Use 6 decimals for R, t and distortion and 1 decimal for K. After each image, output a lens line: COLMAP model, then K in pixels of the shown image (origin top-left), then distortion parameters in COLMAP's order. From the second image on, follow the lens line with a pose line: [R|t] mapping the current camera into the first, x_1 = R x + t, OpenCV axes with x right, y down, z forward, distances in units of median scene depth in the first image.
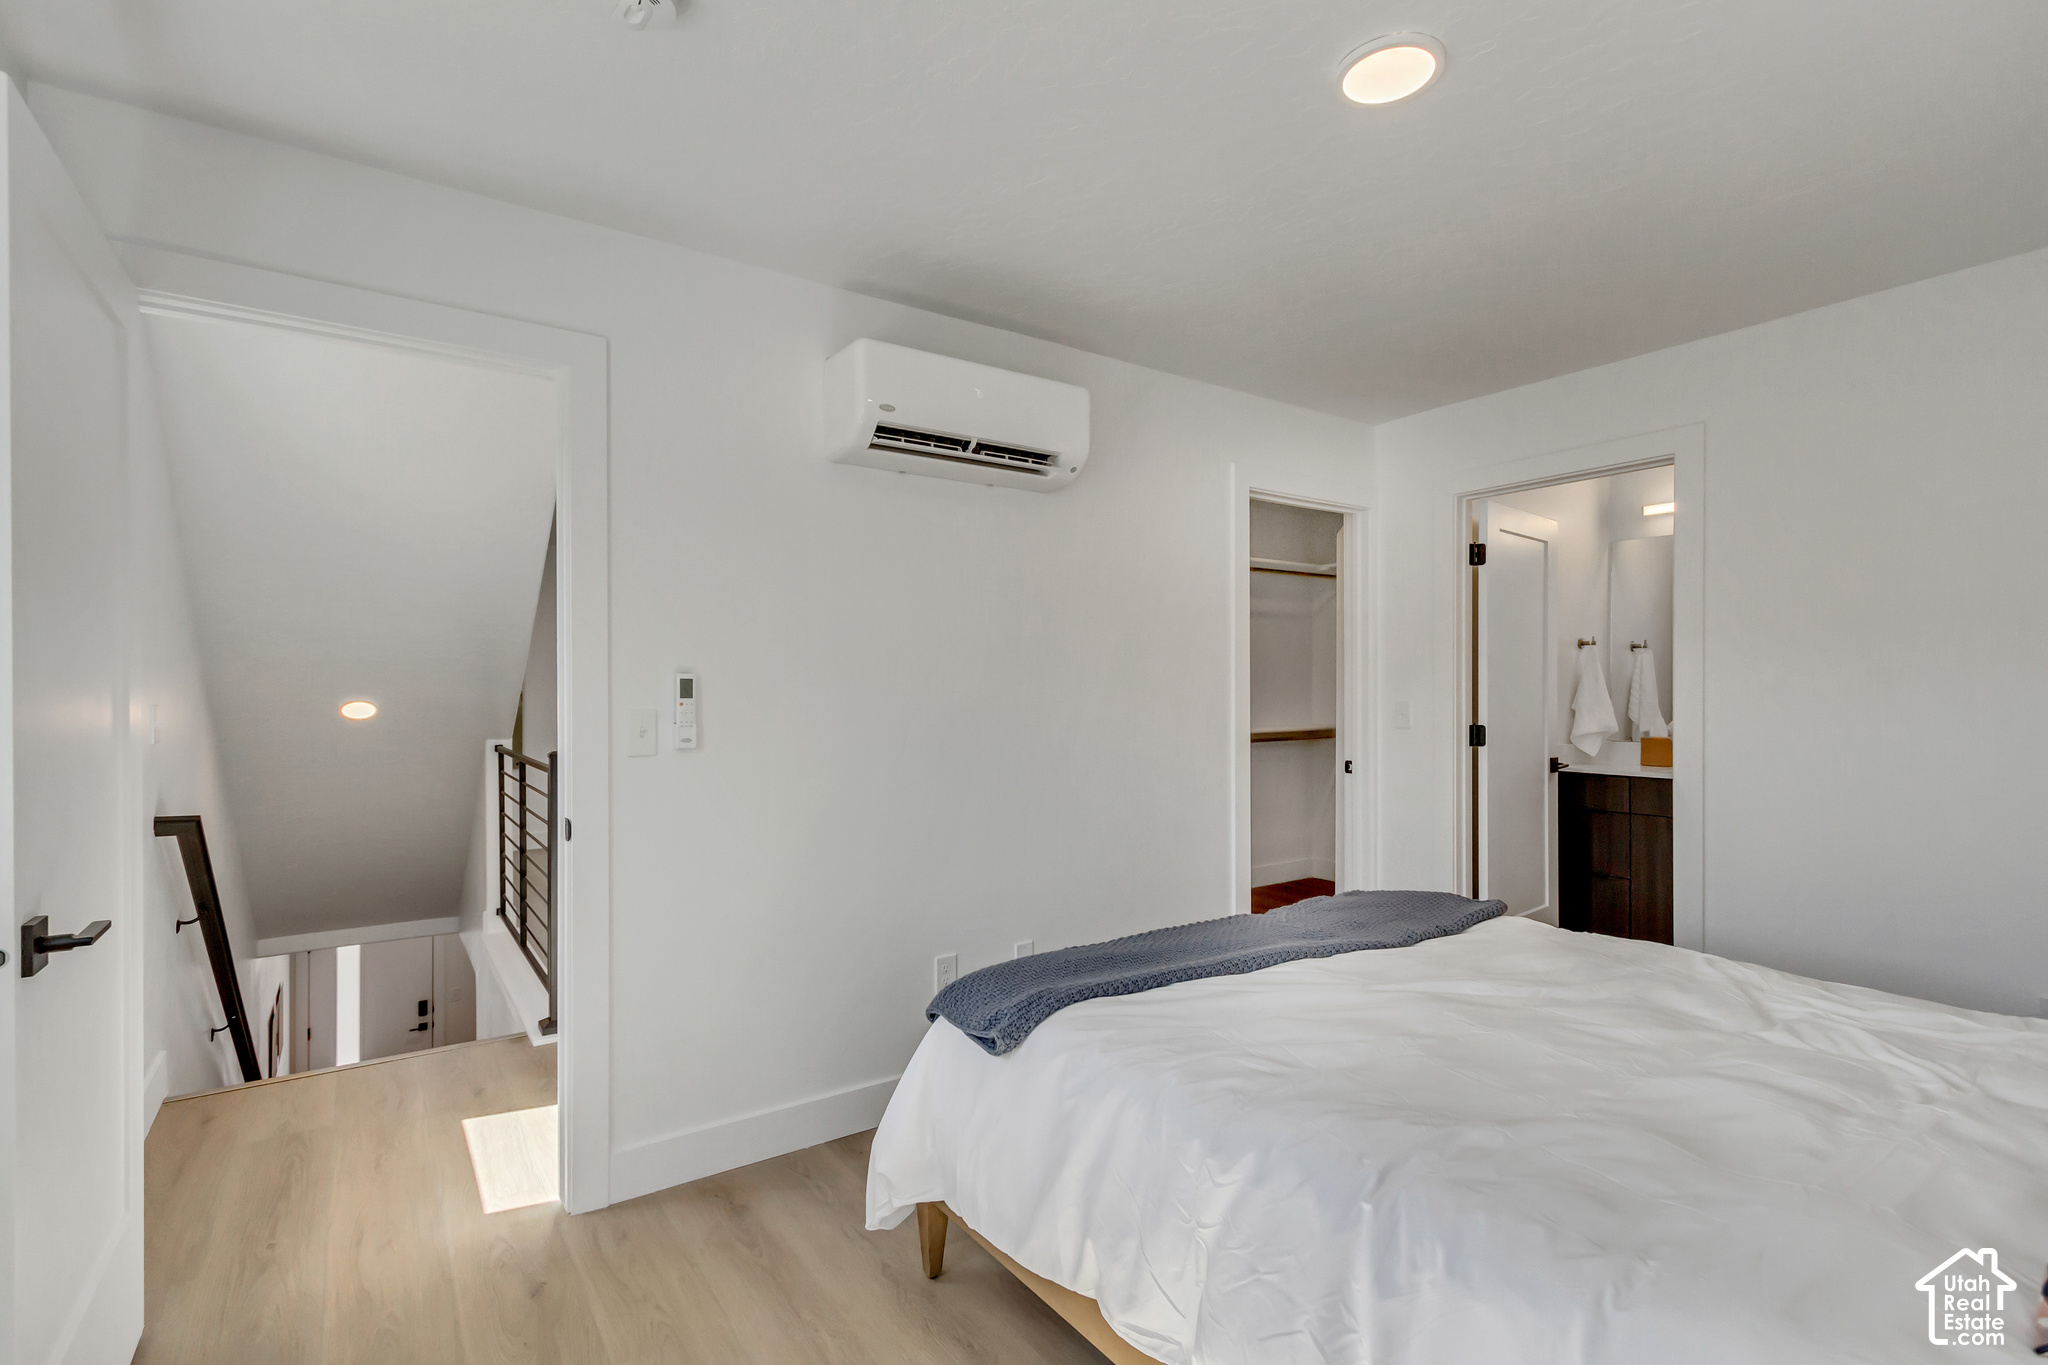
lens RADIAL K [[954.0, 0, 1015.7], [0, 954.0, 688.6], [0, 0, 1]] dist [0.002967, -0.001133]
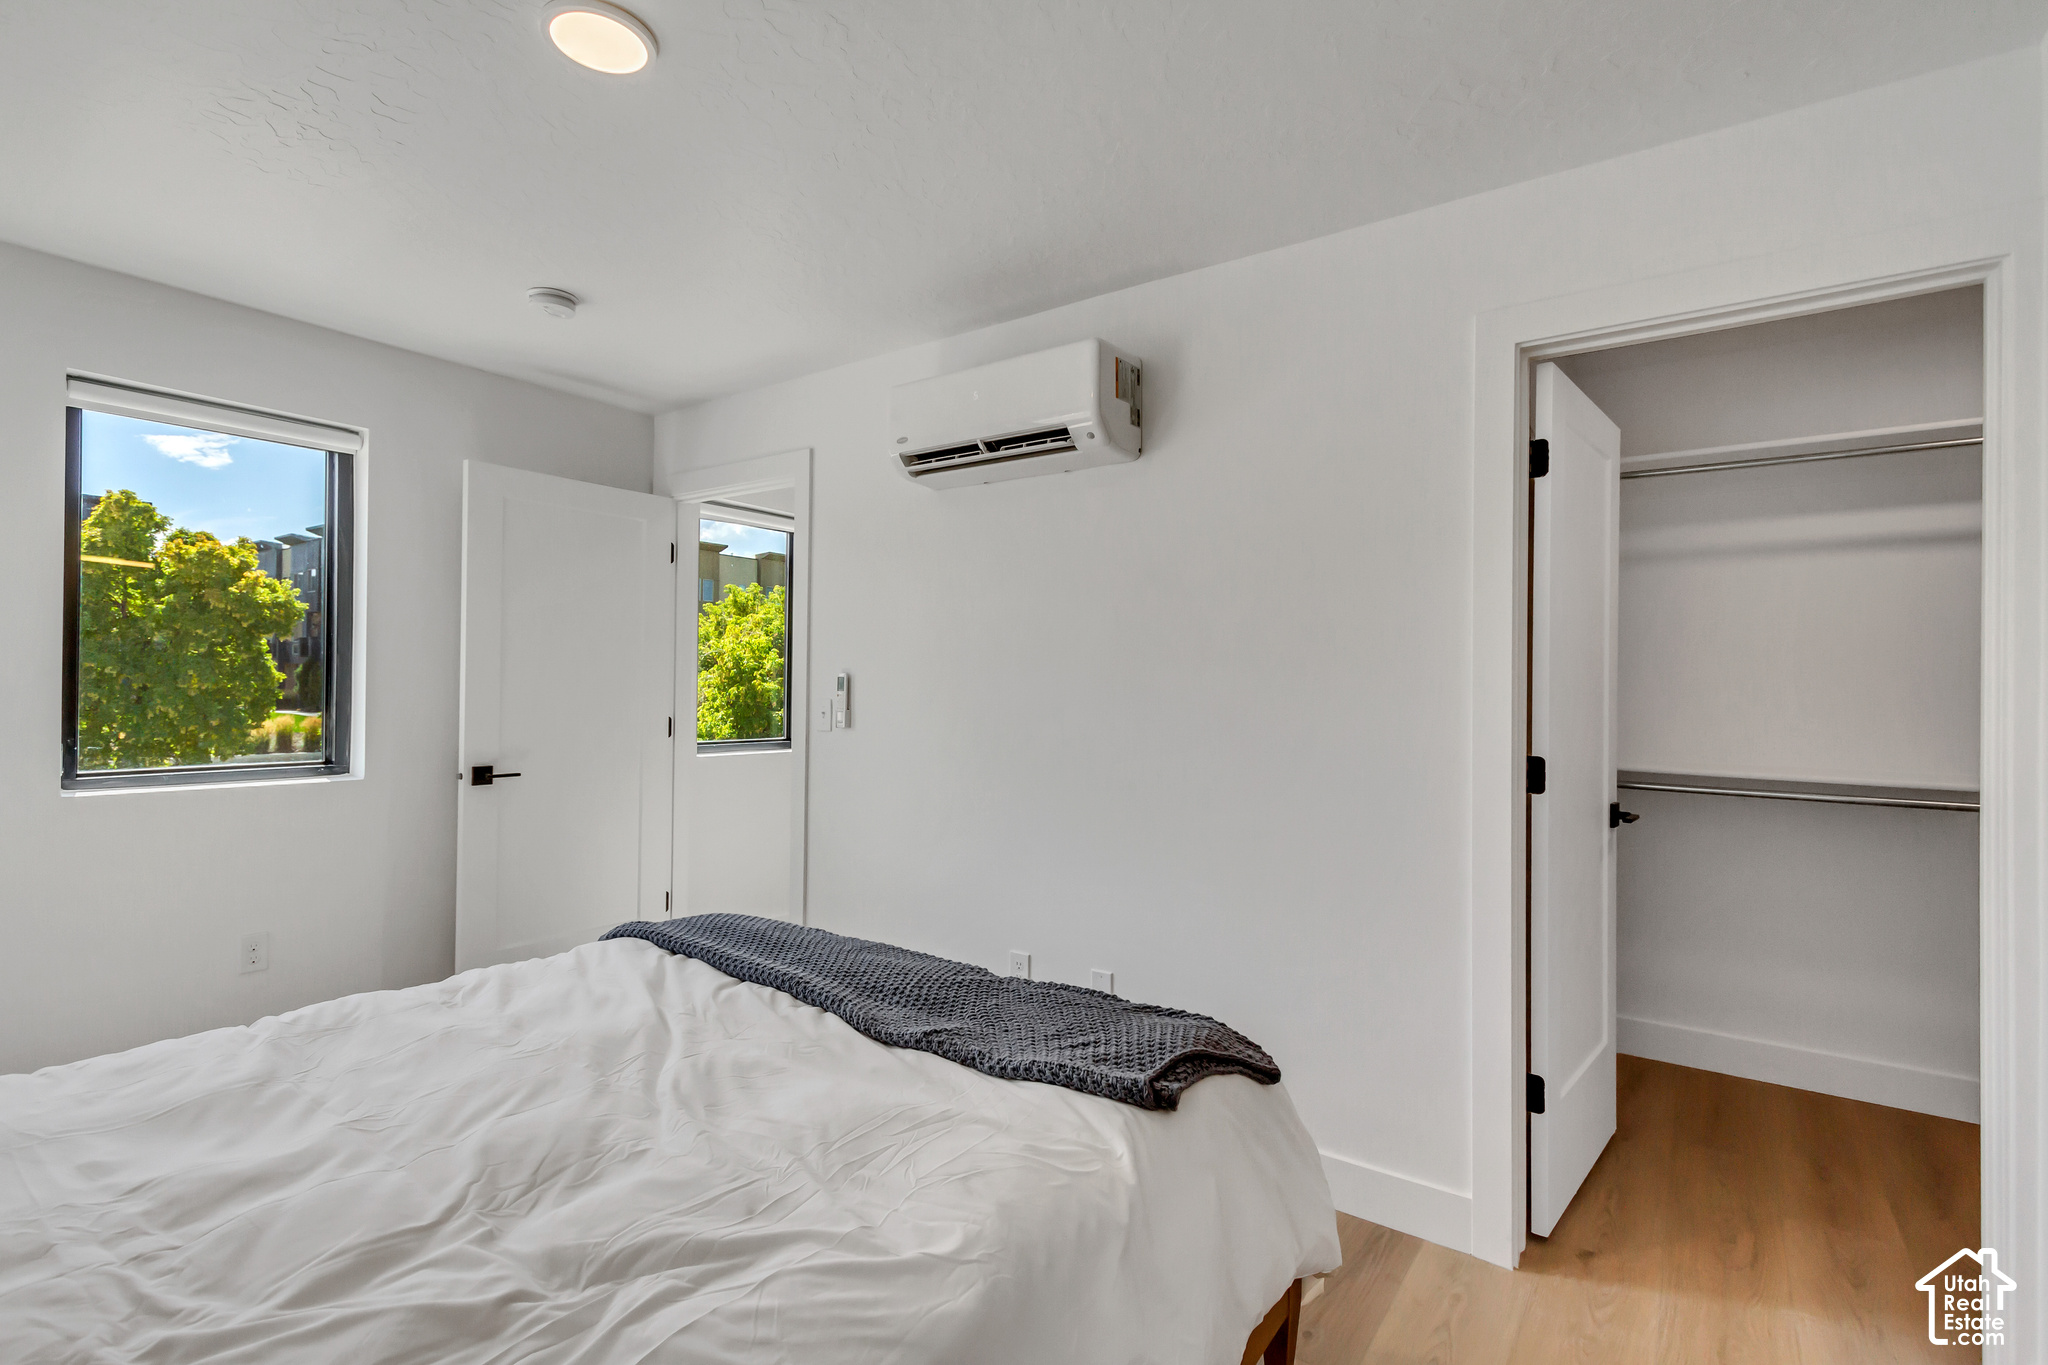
lens RADIAL K [[954.0, 0, 1015.7], [0, 954.0, 688.6], [0, 0, 1]] dist [0.002967, -0.001133]
pose [[0.342286, -0.000941, -0.939595, 0.907242], [-0.012106, 0.999912, -0.005412, 0.008314], [0.939518, 0.013227, 0.342244, 0.677069]]
